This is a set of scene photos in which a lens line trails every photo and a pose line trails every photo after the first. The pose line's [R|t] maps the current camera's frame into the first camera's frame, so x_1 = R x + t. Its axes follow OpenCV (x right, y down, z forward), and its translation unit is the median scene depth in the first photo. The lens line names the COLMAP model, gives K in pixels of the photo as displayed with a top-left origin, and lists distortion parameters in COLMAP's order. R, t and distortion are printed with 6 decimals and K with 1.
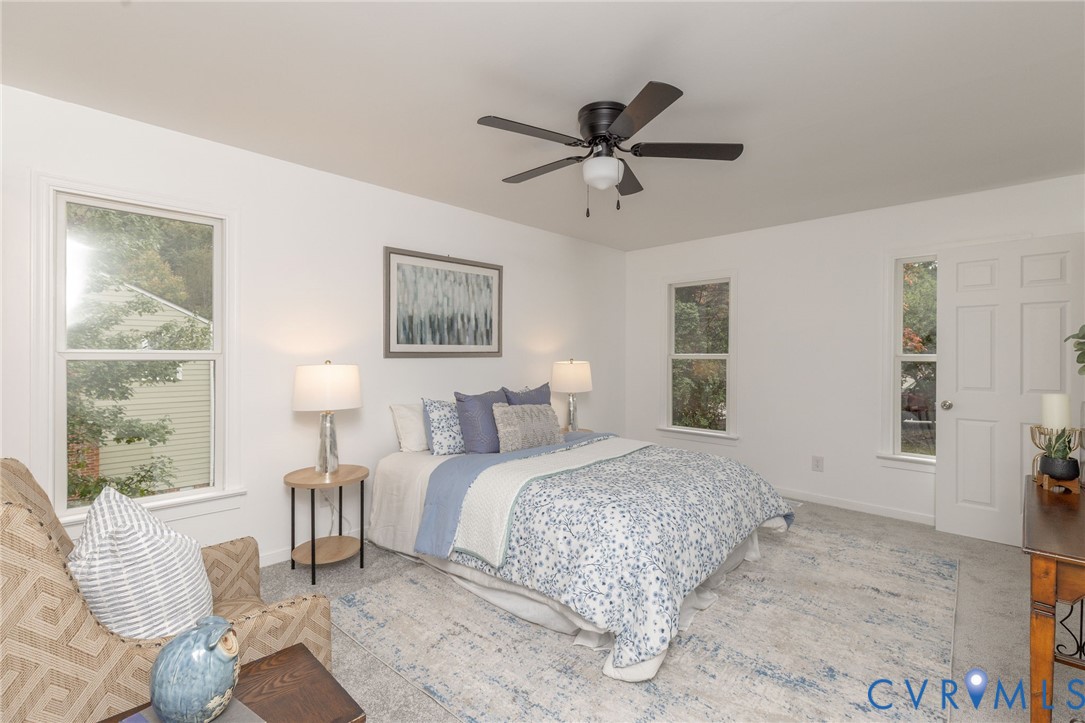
lens RADIAL K [[494.0, 0, 540.7], [0, 494.0, 357.1], [0, 0, 1]] dist [0.005580, -0.002347]
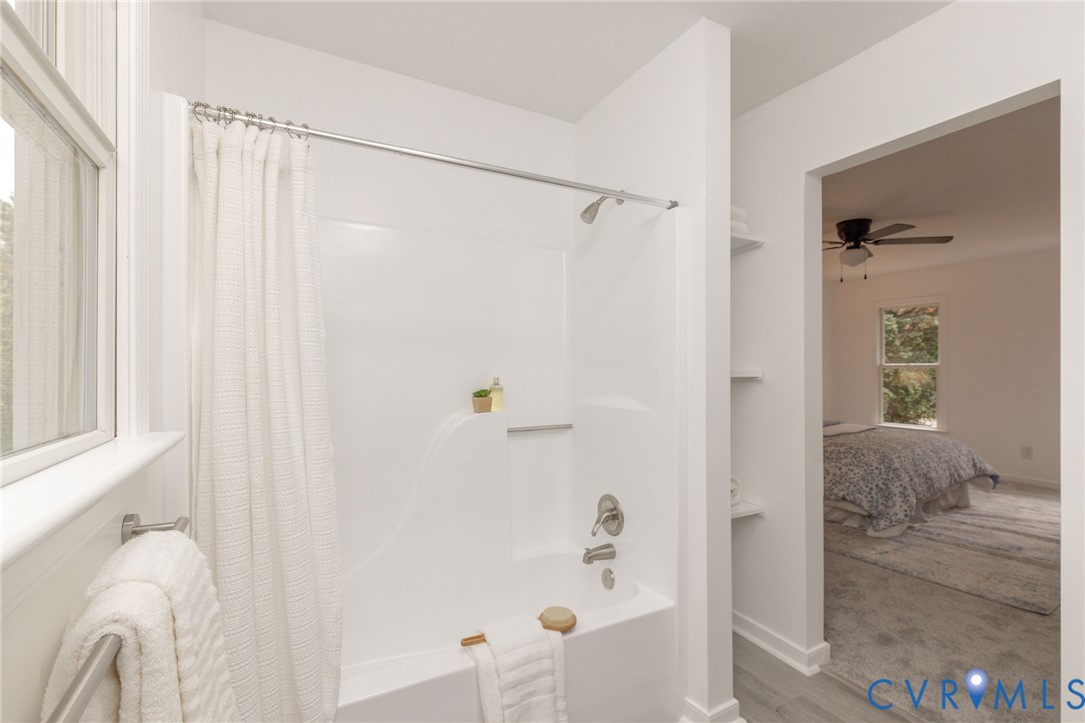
lens RADIAL K [[494.0, 0, 537.9], [0, 494.0, 362.1], [0, 0, 1]] dist [0.005580, -0.002347]
pose [[0.954612, -0.005162, -0.297807, -0.495243], [0.001028, 0.999901, -0.014036, 0.011369], [0.297850, 0.013093, 0.954523, -1.152810]]
